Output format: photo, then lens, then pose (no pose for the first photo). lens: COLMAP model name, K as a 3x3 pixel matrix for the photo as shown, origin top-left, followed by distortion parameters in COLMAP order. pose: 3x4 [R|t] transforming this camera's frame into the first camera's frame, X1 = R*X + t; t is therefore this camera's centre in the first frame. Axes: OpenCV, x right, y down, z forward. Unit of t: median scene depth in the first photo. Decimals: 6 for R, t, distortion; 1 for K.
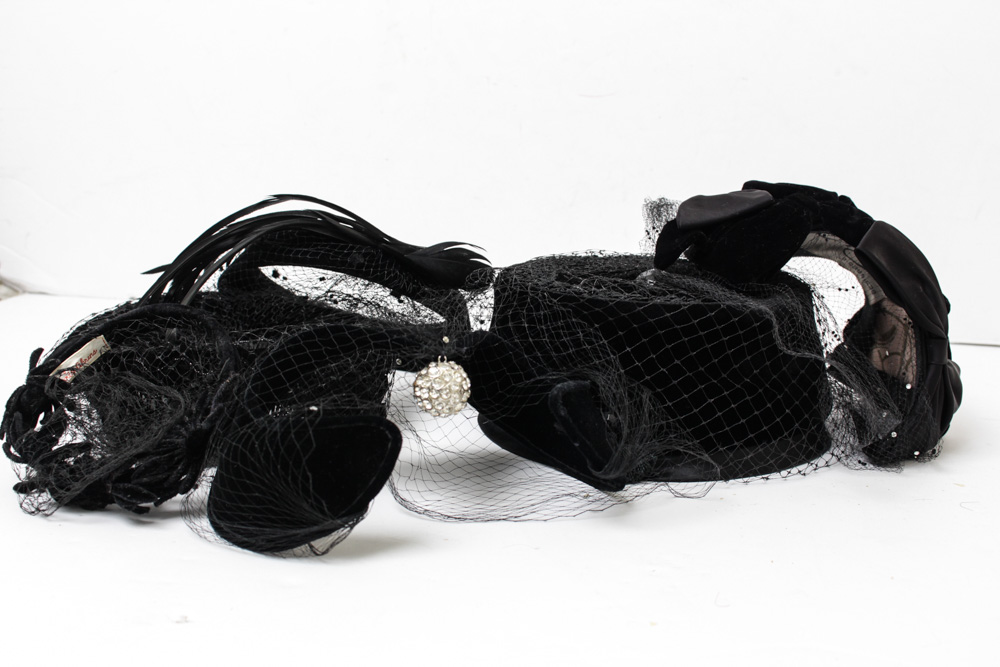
lens RADIAL K [[1137.0, 0, 502.3], [0, 1137.0, 333.4], [0, 0, 1]] dist [-0.096822, 0.000000]
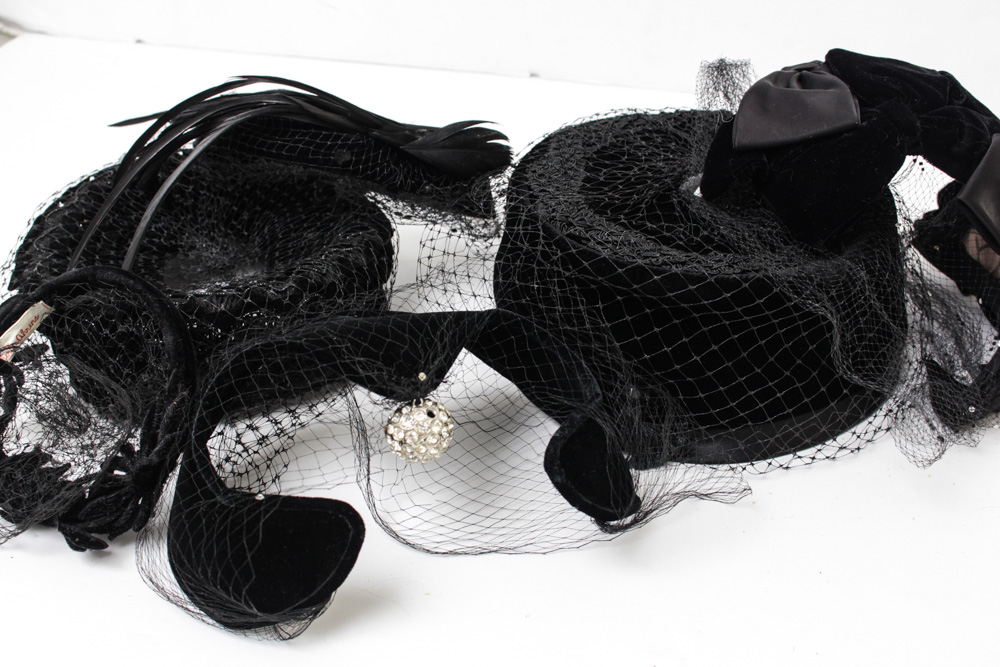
lens RADIAL K [[1137.0, 0, 497.5], [0, 1137.0, 333.2], [0, 0, 1]] dist [-0.096822, 0.000000]
pose [[0.996411, 0.022006, -0.081737, 0.063827], [0.011367, 0.922081, 0.386829, -0.305401], [0.083881, -0.386370, 0.918522, 0.232057]]
